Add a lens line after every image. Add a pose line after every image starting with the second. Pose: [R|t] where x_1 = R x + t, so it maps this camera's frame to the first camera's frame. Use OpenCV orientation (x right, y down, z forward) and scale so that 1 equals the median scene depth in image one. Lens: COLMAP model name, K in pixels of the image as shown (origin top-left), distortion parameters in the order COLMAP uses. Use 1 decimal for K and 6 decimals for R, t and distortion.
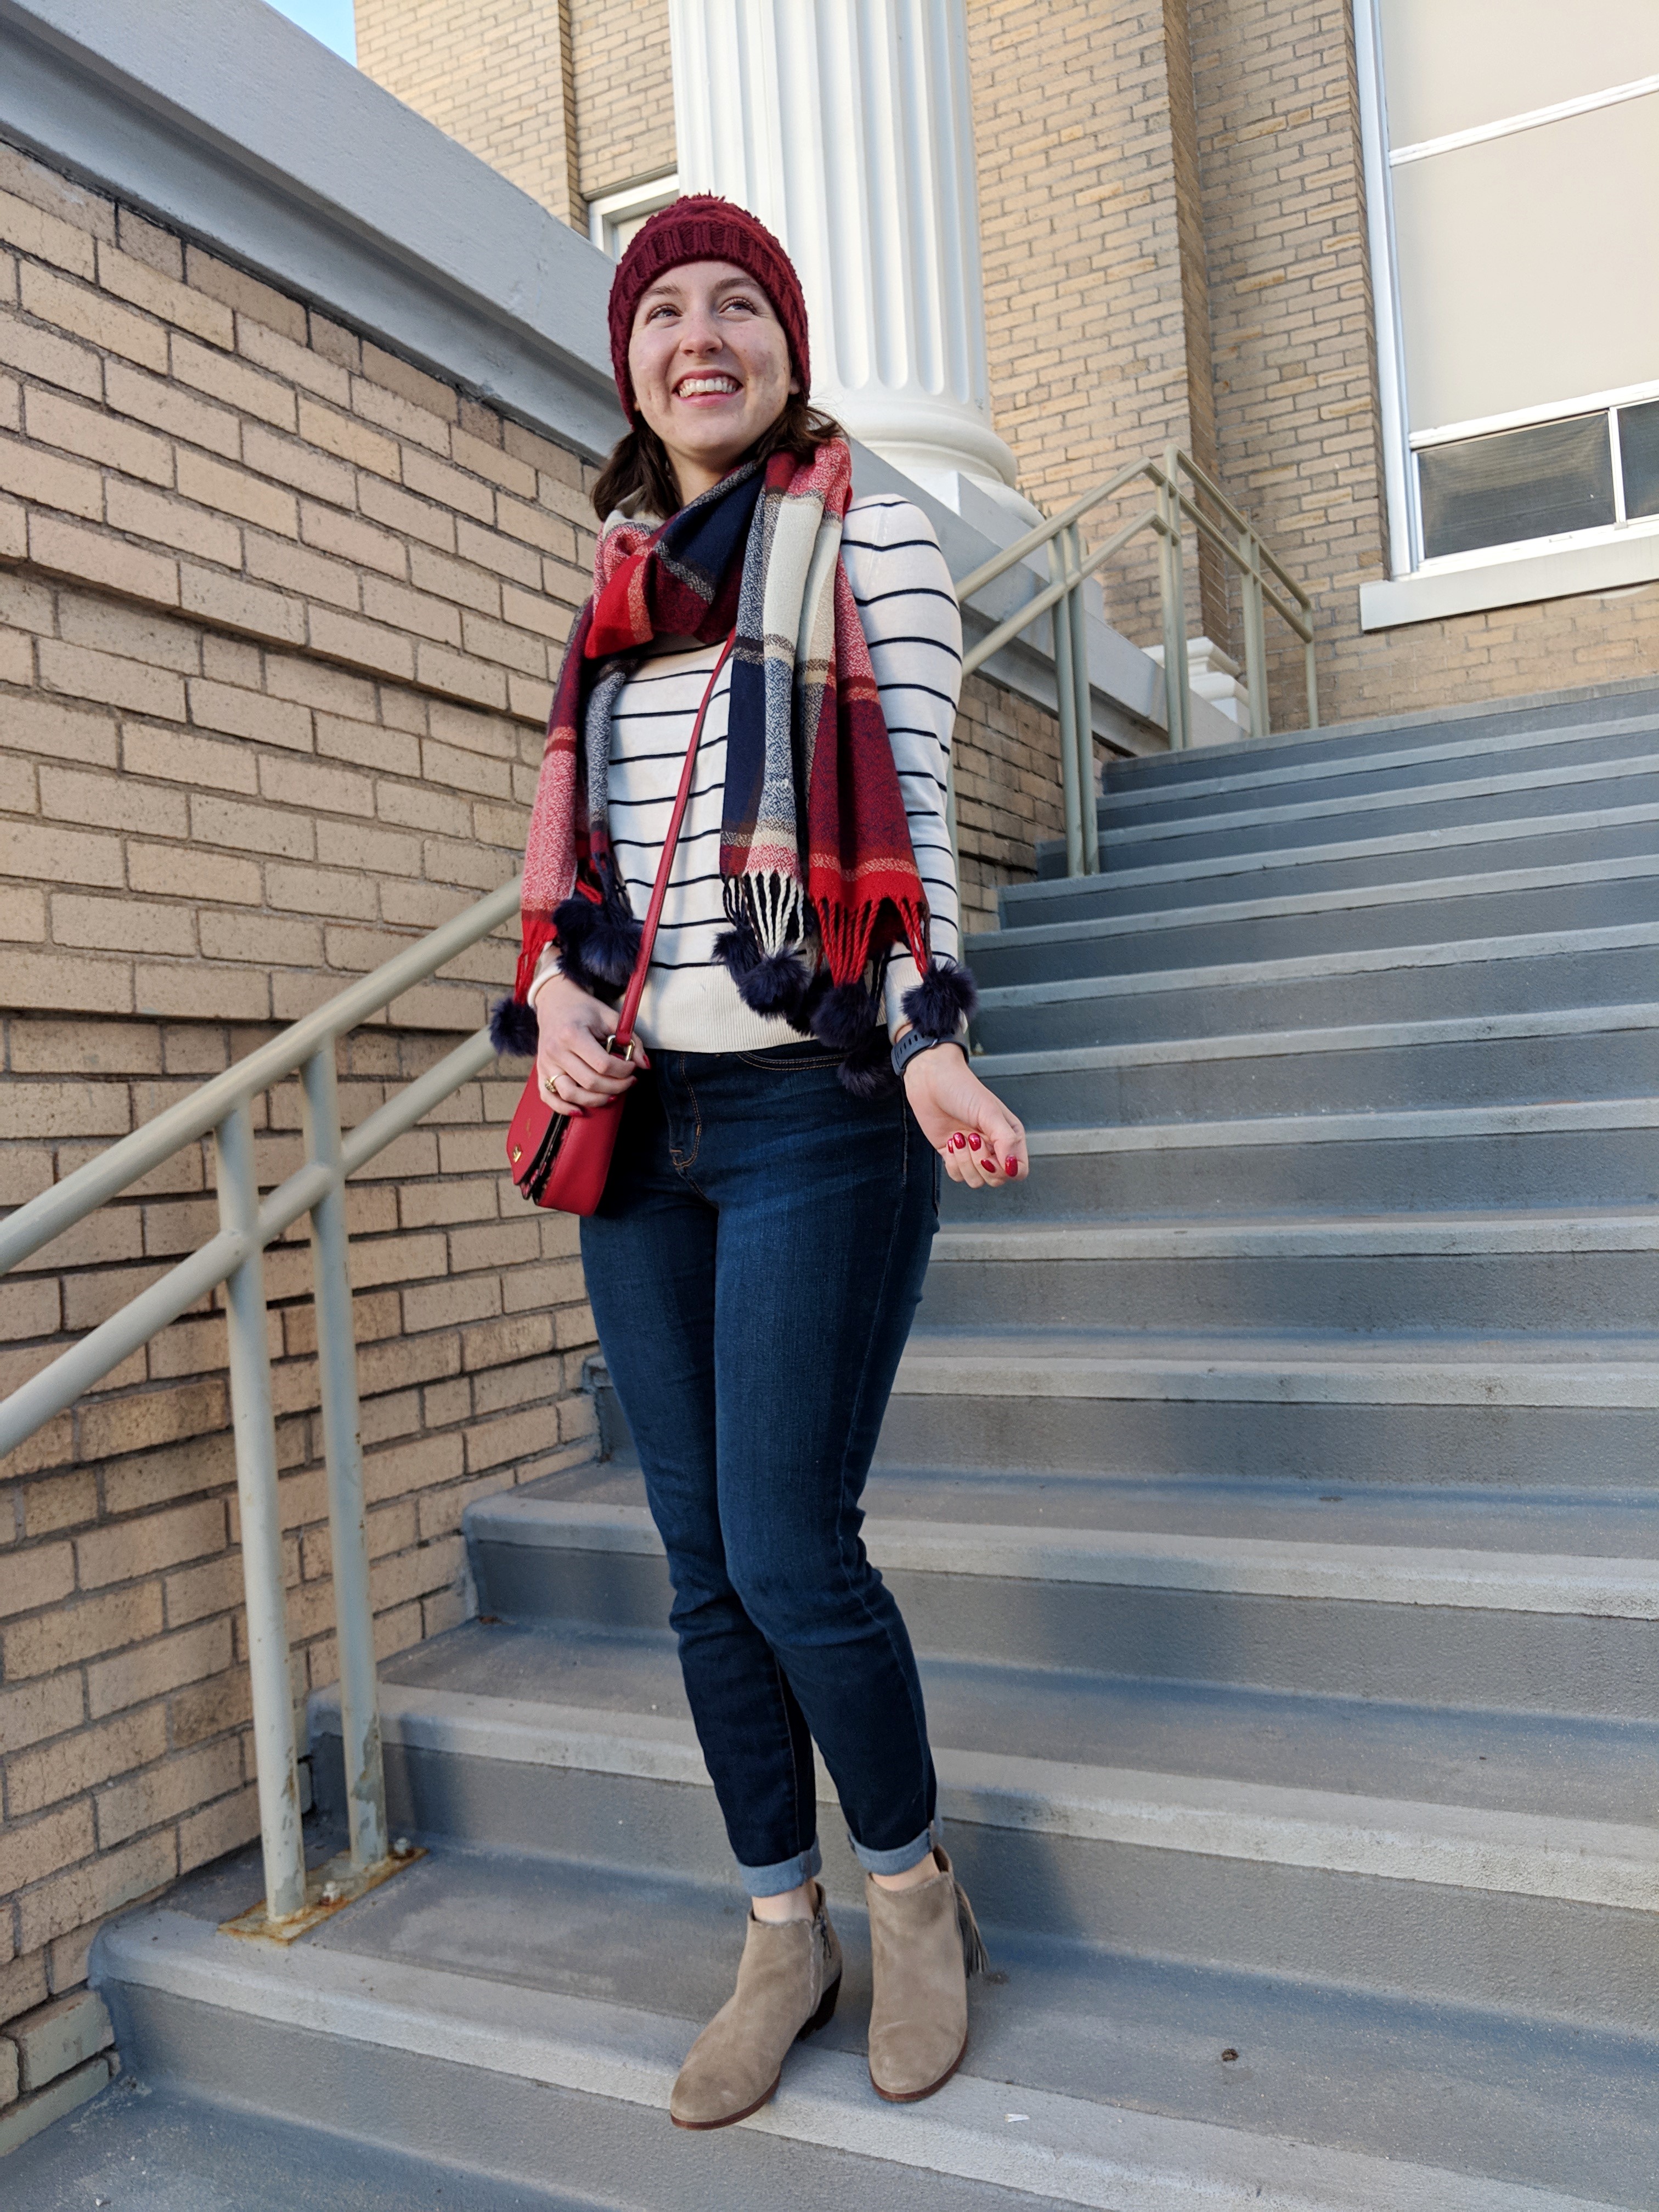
lens RADIAL K [[1791.2, 0, 829.5], [0, 1791.2, 1106.0], [0, 0, 1]] dist [0.072867, -0.097253]
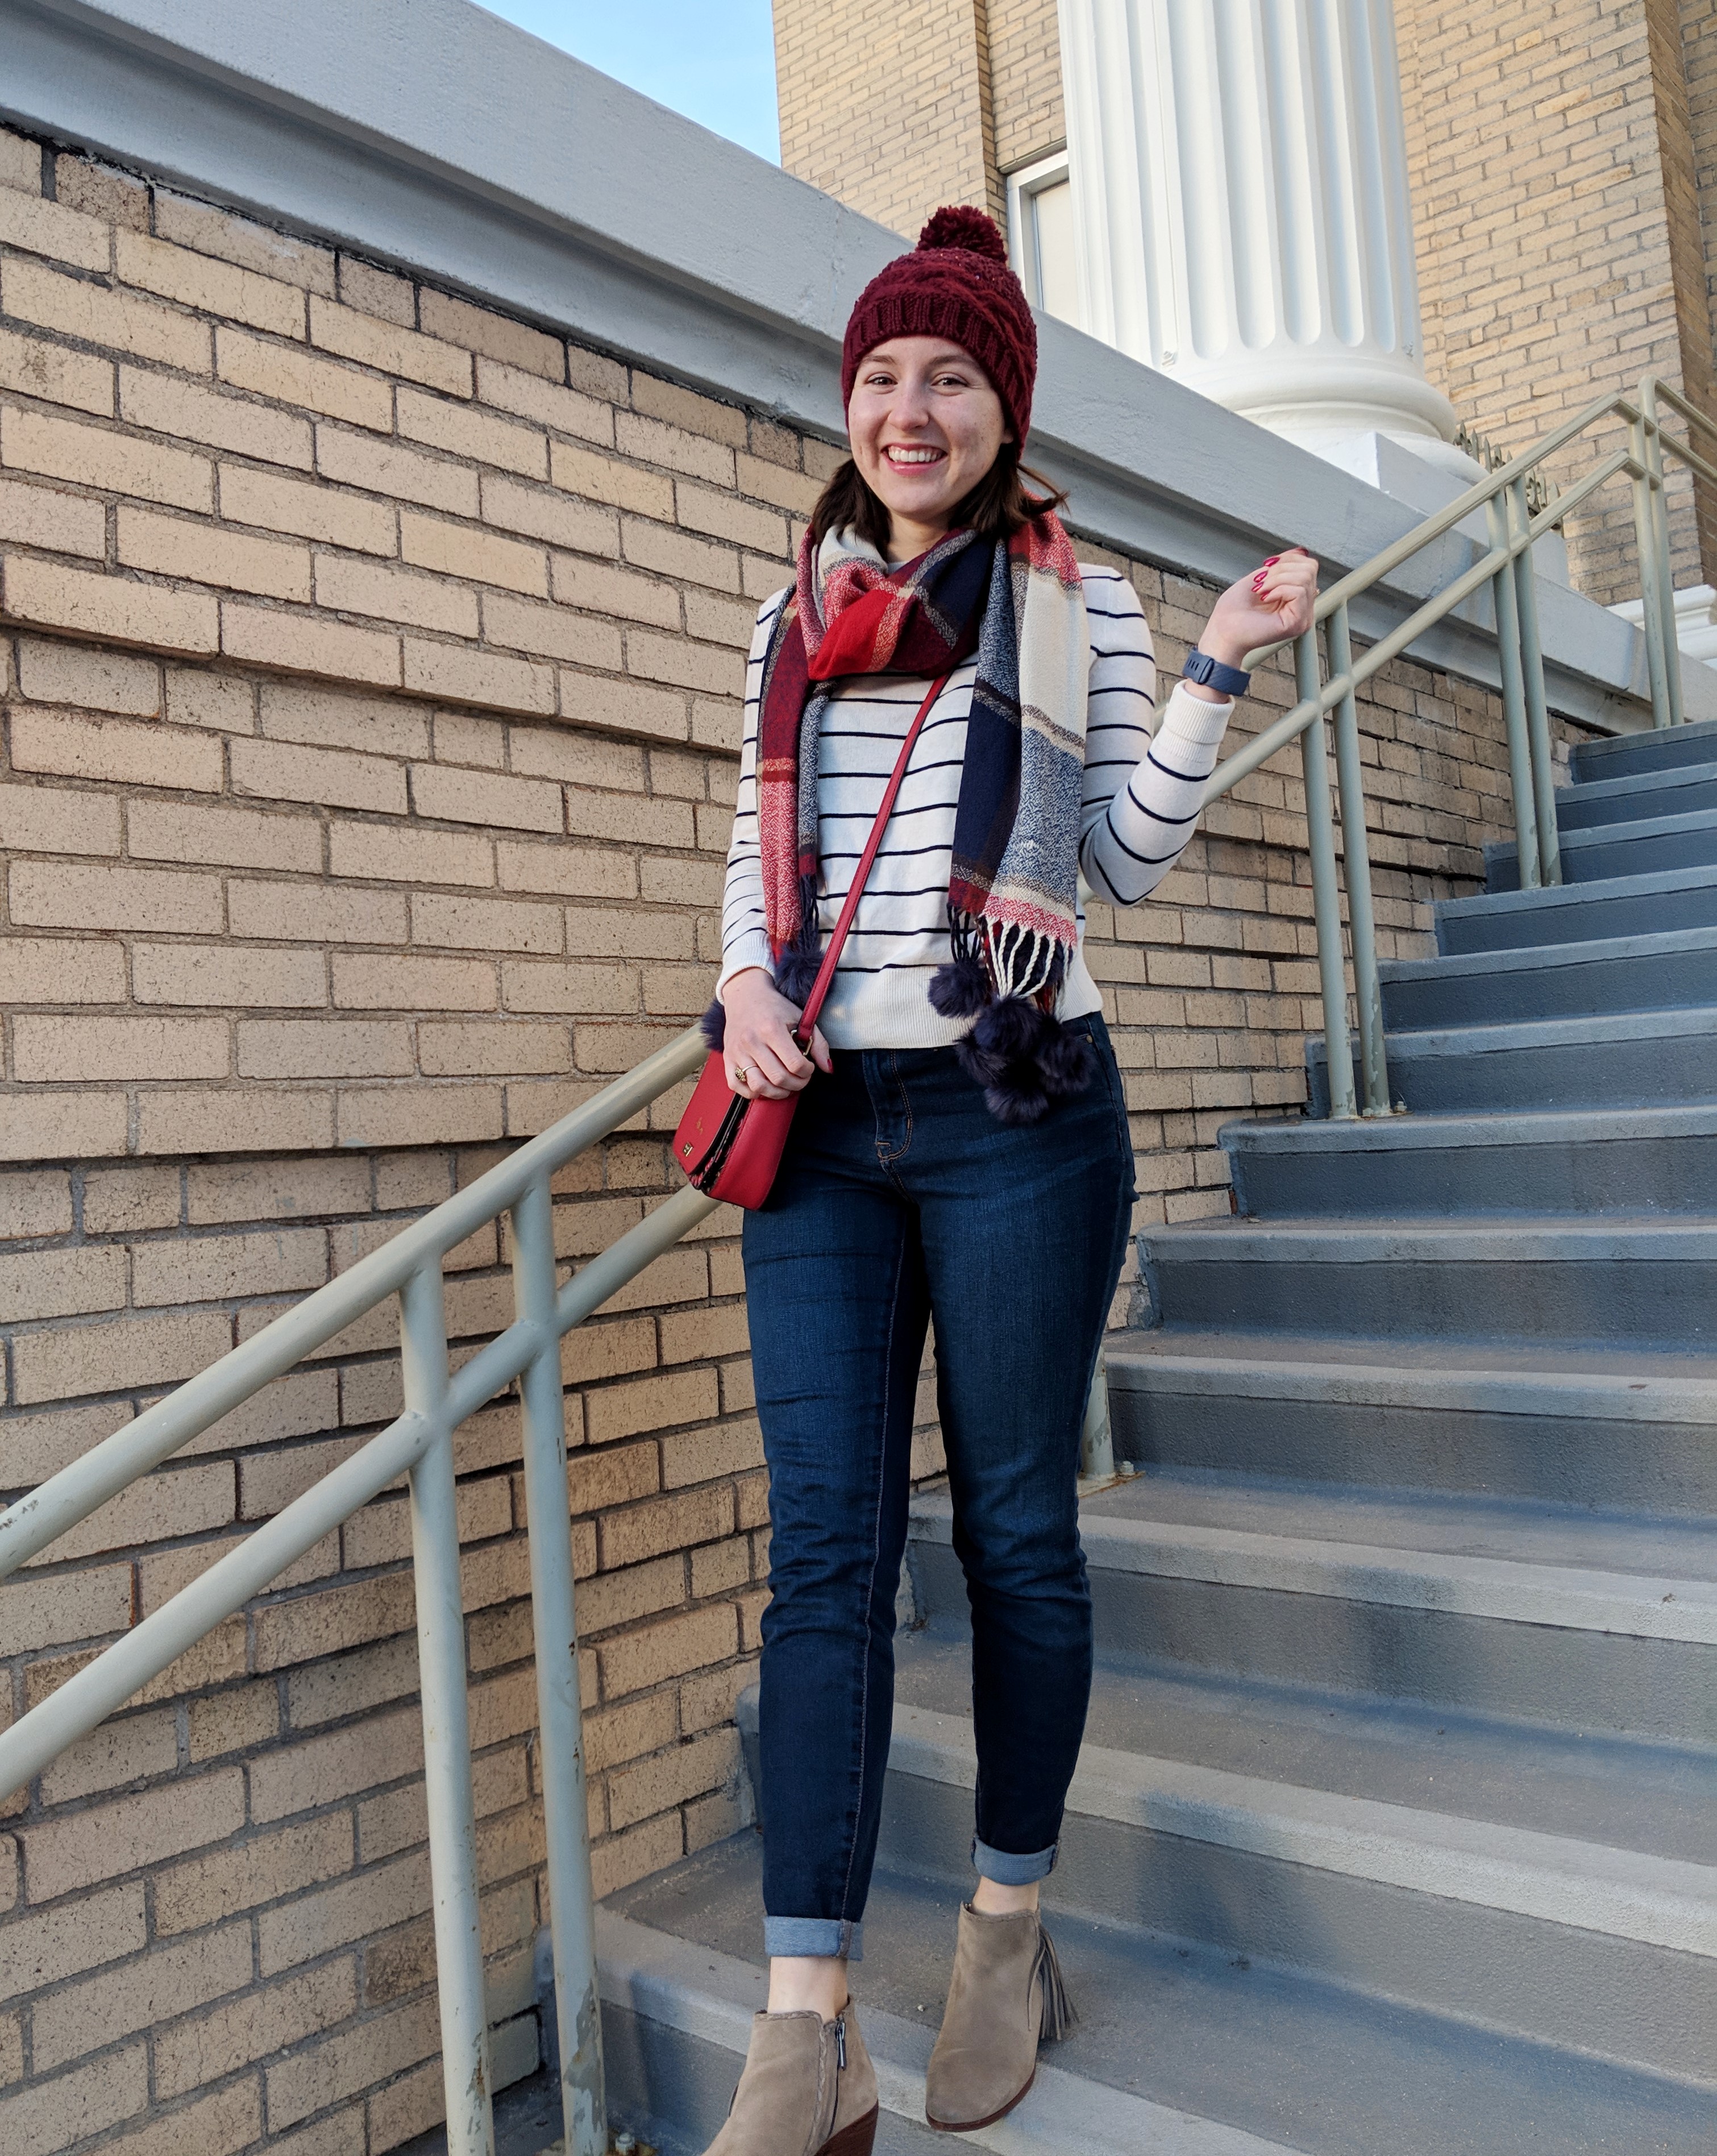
lens RADIAL K [[1878.6, 0, 865.0], [0, 1878.6, 1015.5], [0, 0, 1]] dist [0.106071, -0.170642]
pose [[0.975004, -0.013734, -0.221761, 0.068583], [0.003989, 0.999009, -0.044332, -0.066382], [0.222150, 0.042339, 0.974093, 0.133182]]
